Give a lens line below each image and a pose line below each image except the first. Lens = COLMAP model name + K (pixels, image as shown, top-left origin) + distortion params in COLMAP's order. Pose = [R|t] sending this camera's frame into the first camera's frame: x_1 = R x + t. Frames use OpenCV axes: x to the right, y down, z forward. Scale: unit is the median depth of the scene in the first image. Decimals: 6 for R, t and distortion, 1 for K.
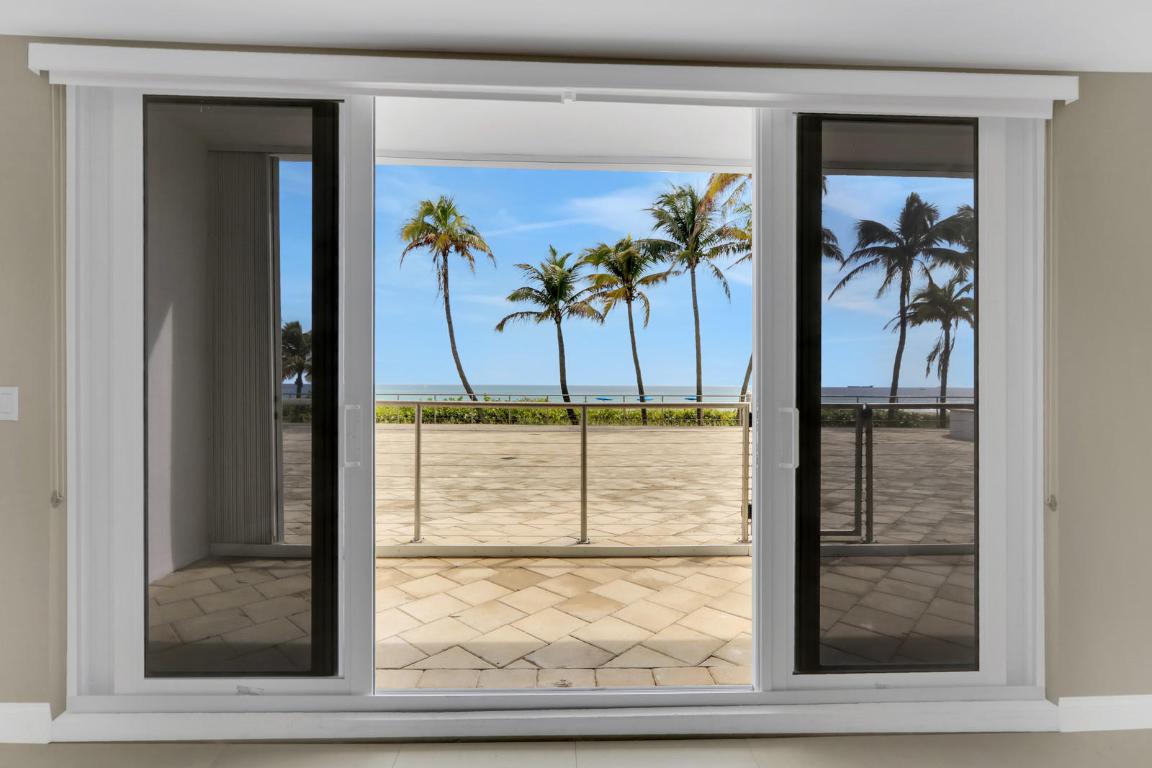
lens RADIAL K [[550.8, 0, 574.9], [0, 550.8, 388.2], [0, 0, 1]] dist [-0.012119, 0.001095]
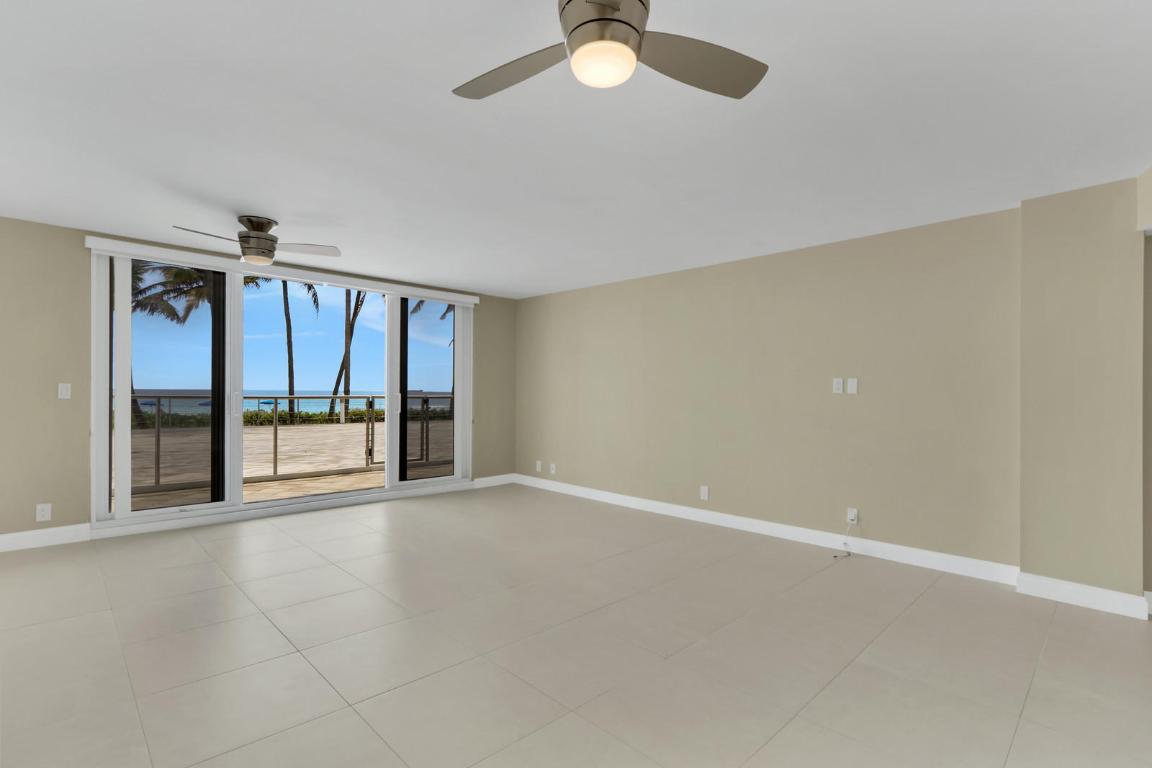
lens RADIAL K [[550.8, 0, 574.9], [0, 550.8, 388.2], [0, 0, 1]] dist [-0.012119, 0.001095]
pose [[0.742603, 0.004095, 0.669720, -0.432043], [0.001033, 0.999973, -0.007259, 0.014960], [-0.669731, 0.006083, 0.742579, -0.900246]]
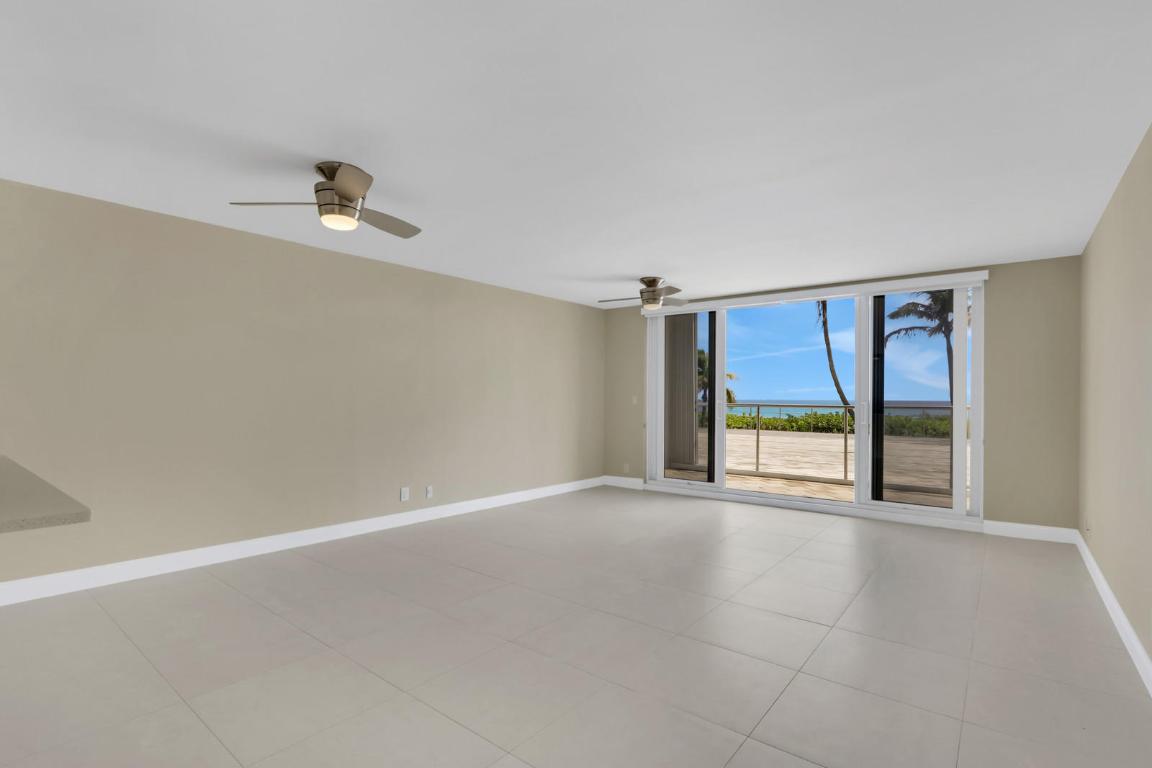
lens RADIAL K [[545.4, 0, 571.3], [0, 545.4, 415.8], [0, 0, 1]] dist [-0.000219, -0.000028]
pose [[0.762560, 0.015347, -0.646735, 0.484442], [-0.001576, 0.999760, 0.021866, 0.020425], [0.646915, -0.015655, 0.762401, -0.969005]]
